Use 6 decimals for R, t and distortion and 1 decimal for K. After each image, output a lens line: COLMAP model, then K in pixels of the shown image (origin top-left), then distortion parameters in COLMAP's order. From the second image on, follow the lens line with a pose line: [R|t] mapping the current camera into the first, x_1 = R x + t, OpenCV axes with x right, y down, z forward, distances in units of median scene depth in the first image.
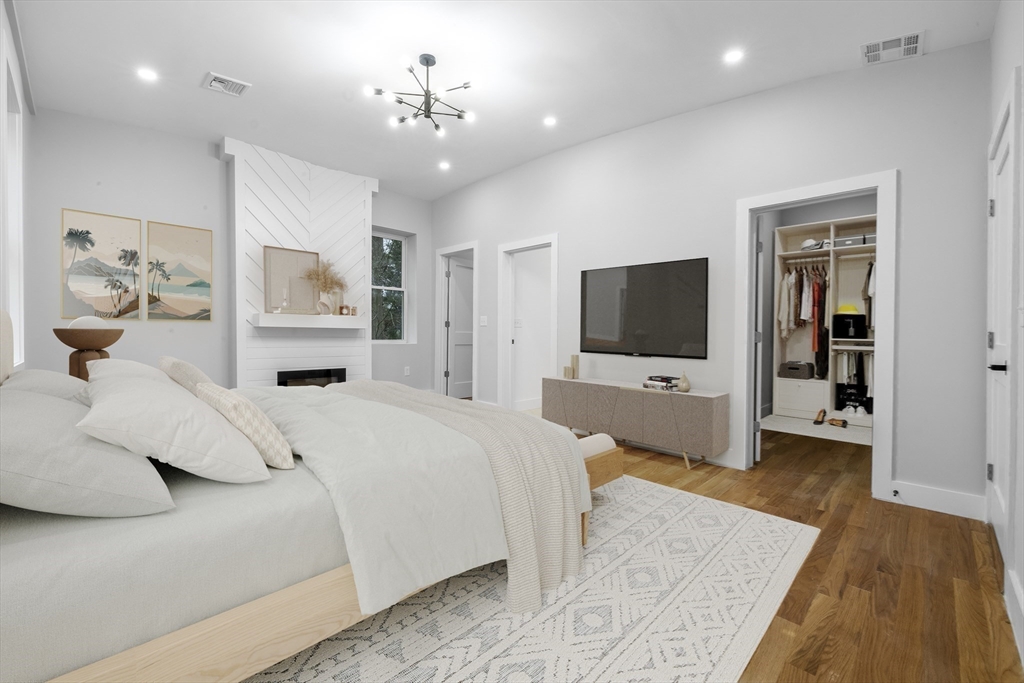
lens RADIAL K [[434.9, 0, 508.6], [0, 434.9, 336.5], [0, 0, 1]] dist [-0.000489, -0.000136]
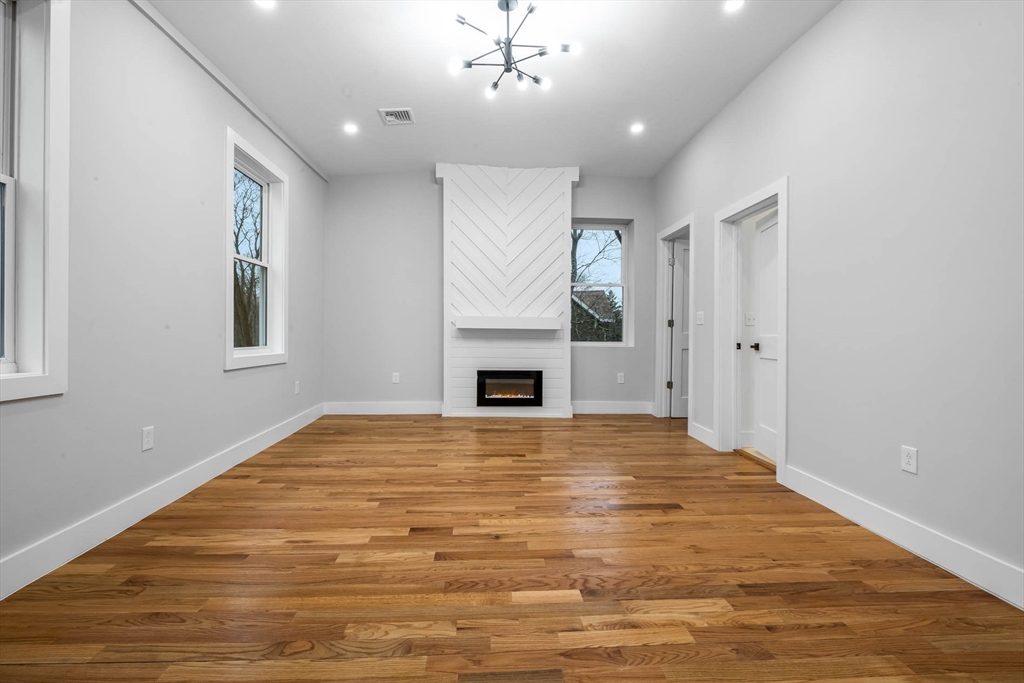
lens RADIAL K [[434.9, 0, 508.6], [0, 434.9, 336.5], [0, 0, 1]] dist [-0.000489, -0.000136]
pose [[0.740781, 0.002357, -0.671743, 0.211763], [-0.004520, 0.999989, -0.001476, -0.001308], [0.671732, 0.004130, 0.740783, 0.227897]]
